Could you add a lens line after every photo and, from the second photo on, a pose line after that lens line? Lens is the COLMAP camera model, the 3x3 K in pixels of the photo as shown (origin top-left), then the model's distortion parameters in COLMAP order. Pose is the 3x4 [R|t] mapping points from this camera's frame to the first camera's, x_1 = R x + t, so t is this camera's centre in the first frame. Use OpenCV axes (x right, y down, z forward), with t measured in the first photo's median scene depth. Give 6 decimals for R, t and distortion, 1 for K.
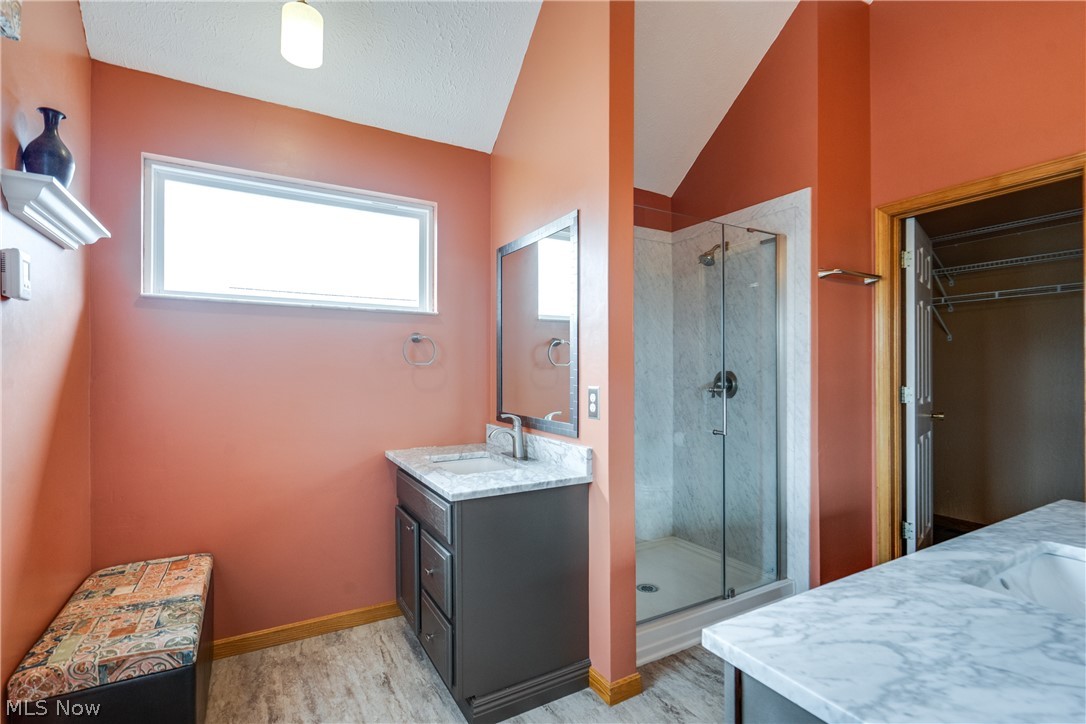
lens RADIAL K [[506.2, 0, 546.4], [0, 506.2, 368.3], [0, 0, 1]] dist [-0.001599, 0.000203]
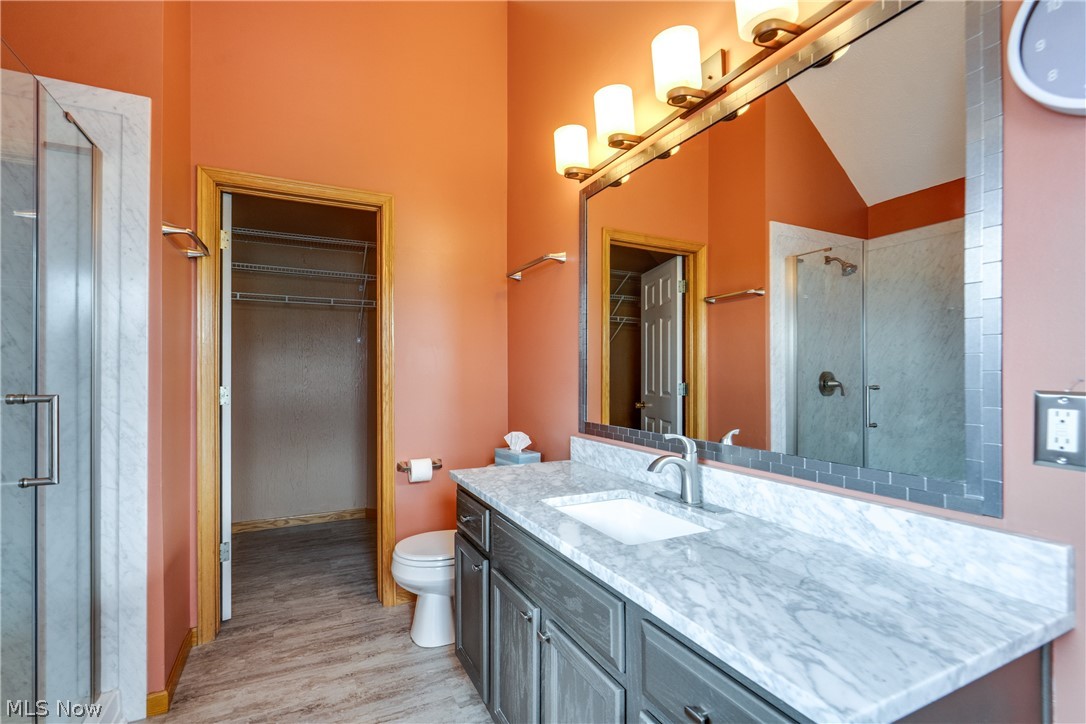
lens RADIAL K [[506.2, 0, 547.3], [0, 506.2, 364.7], [0, 0, 1]] dist [-0.001599, 0.000203]
pose [[0.060145, 0.019477, 0.998000, -0.316861], [-0.006593, 0.999796, -0.019115, 0.034467], [-0.998168, -0.005430, 0.060261, 1.040679]]
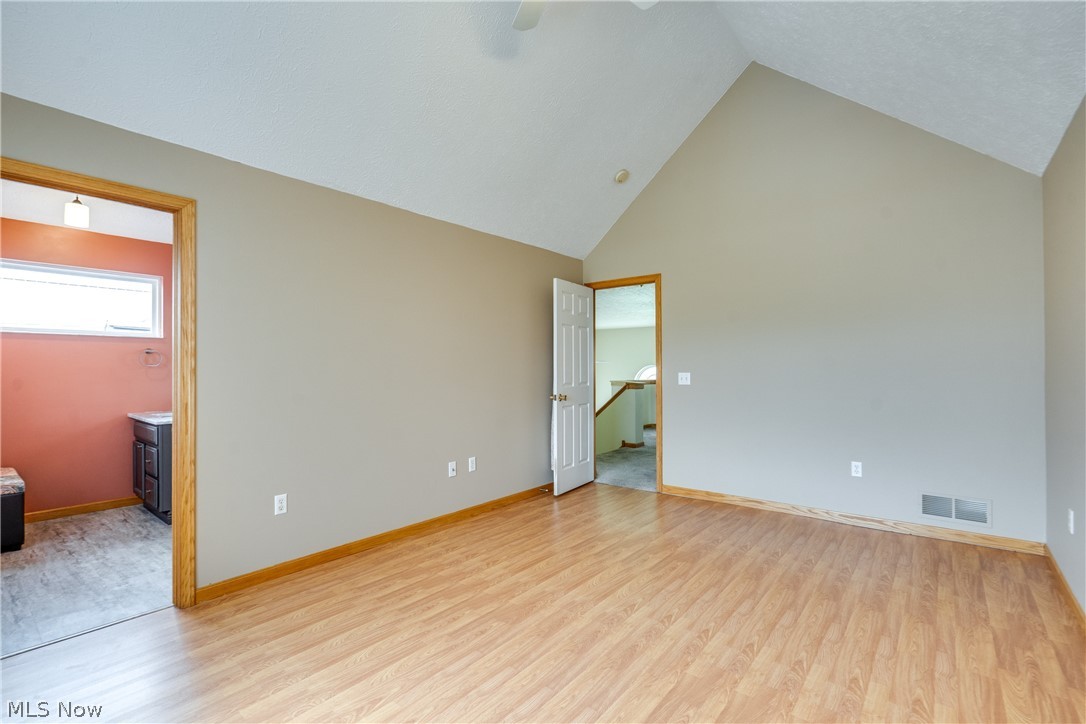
lens RADIAL K [[506.2, 0, 541.3], [0, 506.2, 365.4], [0, 0, 1]] dist [-0.001599, 0.000203]
pose [[0.940025, 0.004737, 0.341072, 0.543714], [-0.005476, 0.999984, 0.001204, -0.023117], [-0.341061, -0.003000, 0.940037, -1.438538]]
